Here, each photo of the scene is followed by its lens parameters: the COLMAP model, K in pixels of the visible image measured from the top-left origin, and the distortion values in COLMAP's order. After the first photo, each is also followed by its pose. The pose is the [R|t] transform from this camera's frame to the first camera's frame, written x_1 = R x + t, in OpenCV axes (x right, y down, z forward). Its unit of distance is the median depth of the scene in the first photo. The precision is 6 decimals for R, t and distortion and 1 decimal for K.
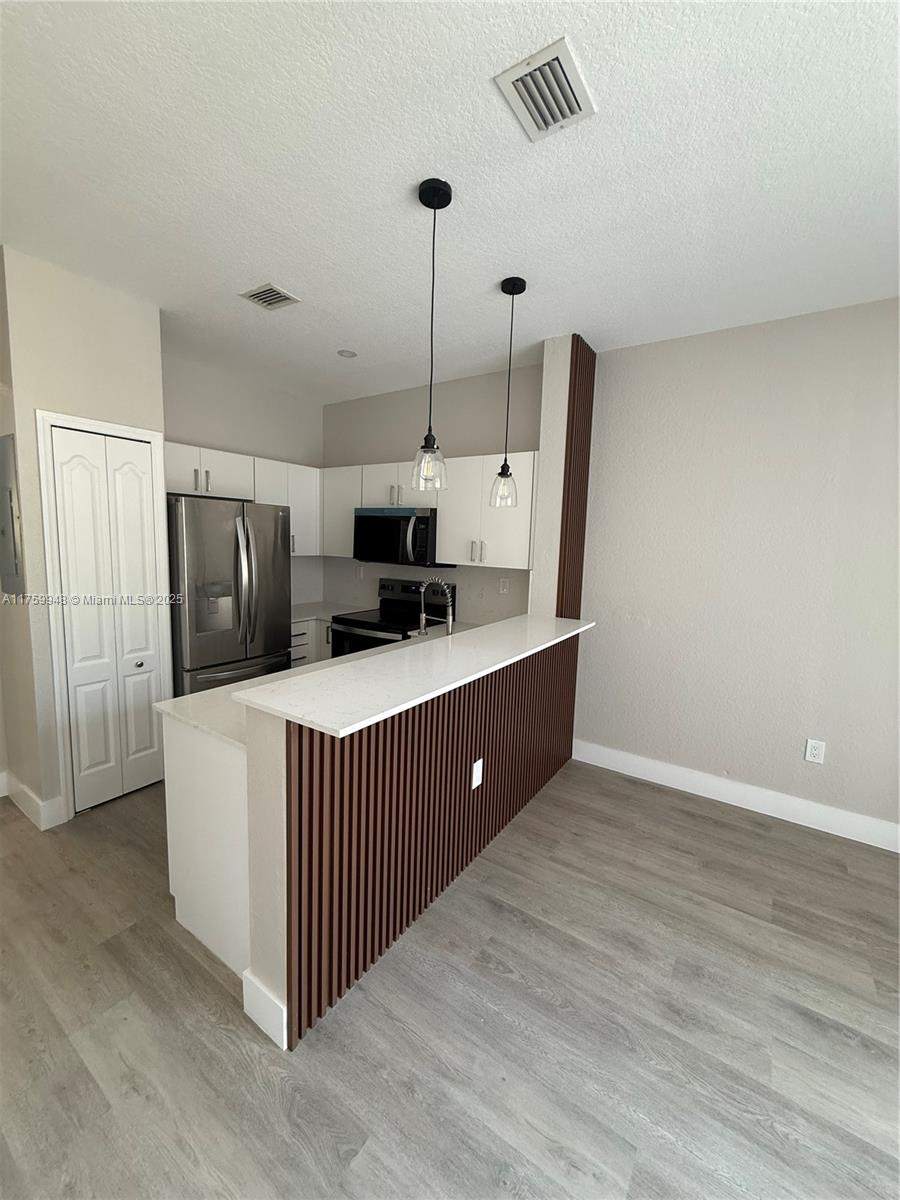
lens RADIAL K [[479.7, 0, 453.4], [0, 479.7, 598.3], [0, 0, 1]] dist [-0.003970, -0.000436]
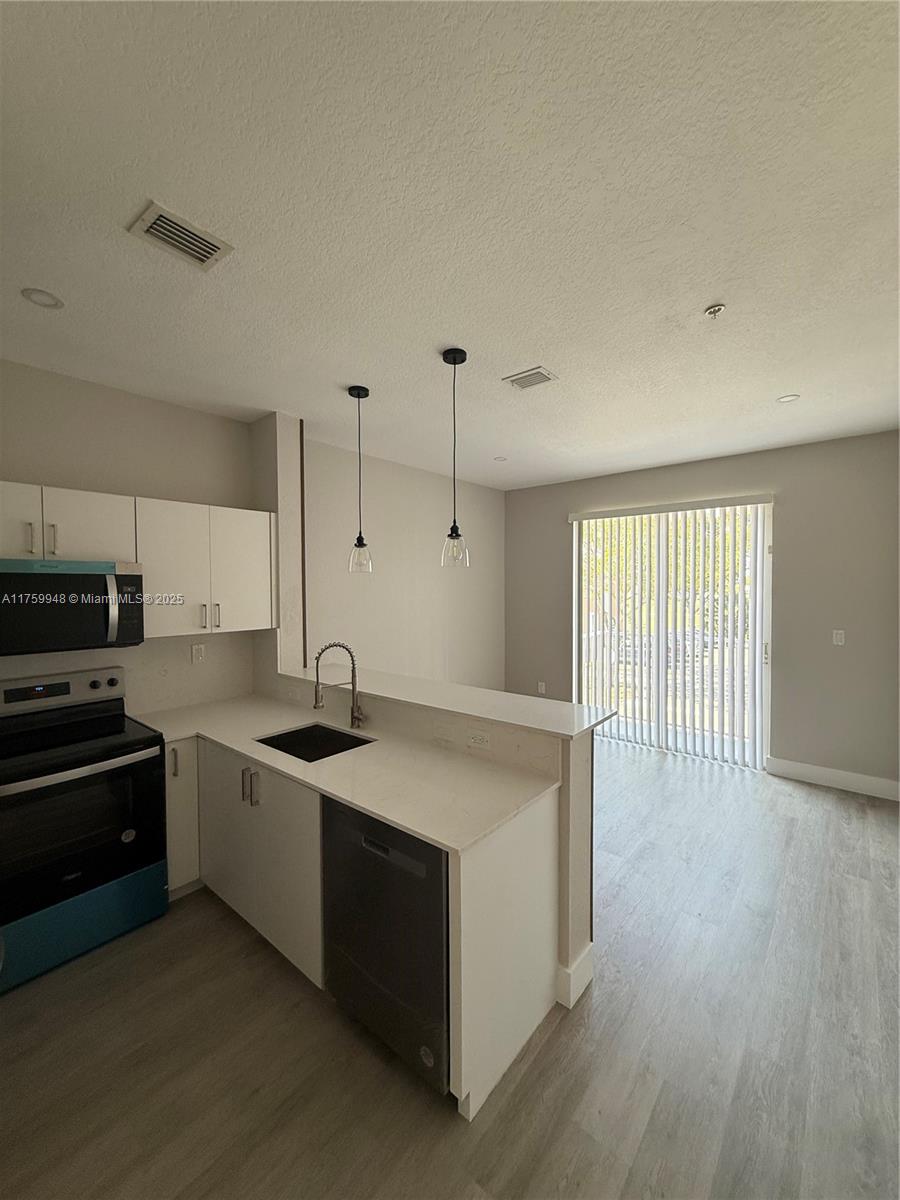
lens RADIAL K [[479.7, 0, 453.3], [0, 479.7, 596.5], [0, 0, 1]] dist [-0.003970, -0.000436]
pose [[0.099451, -0.065836, 0.992862, -1.027088], [0.127307, 0.990450, 0.052924, -0.168443], [-0.986865, 0.121135, 0.106883, 0.670858]]
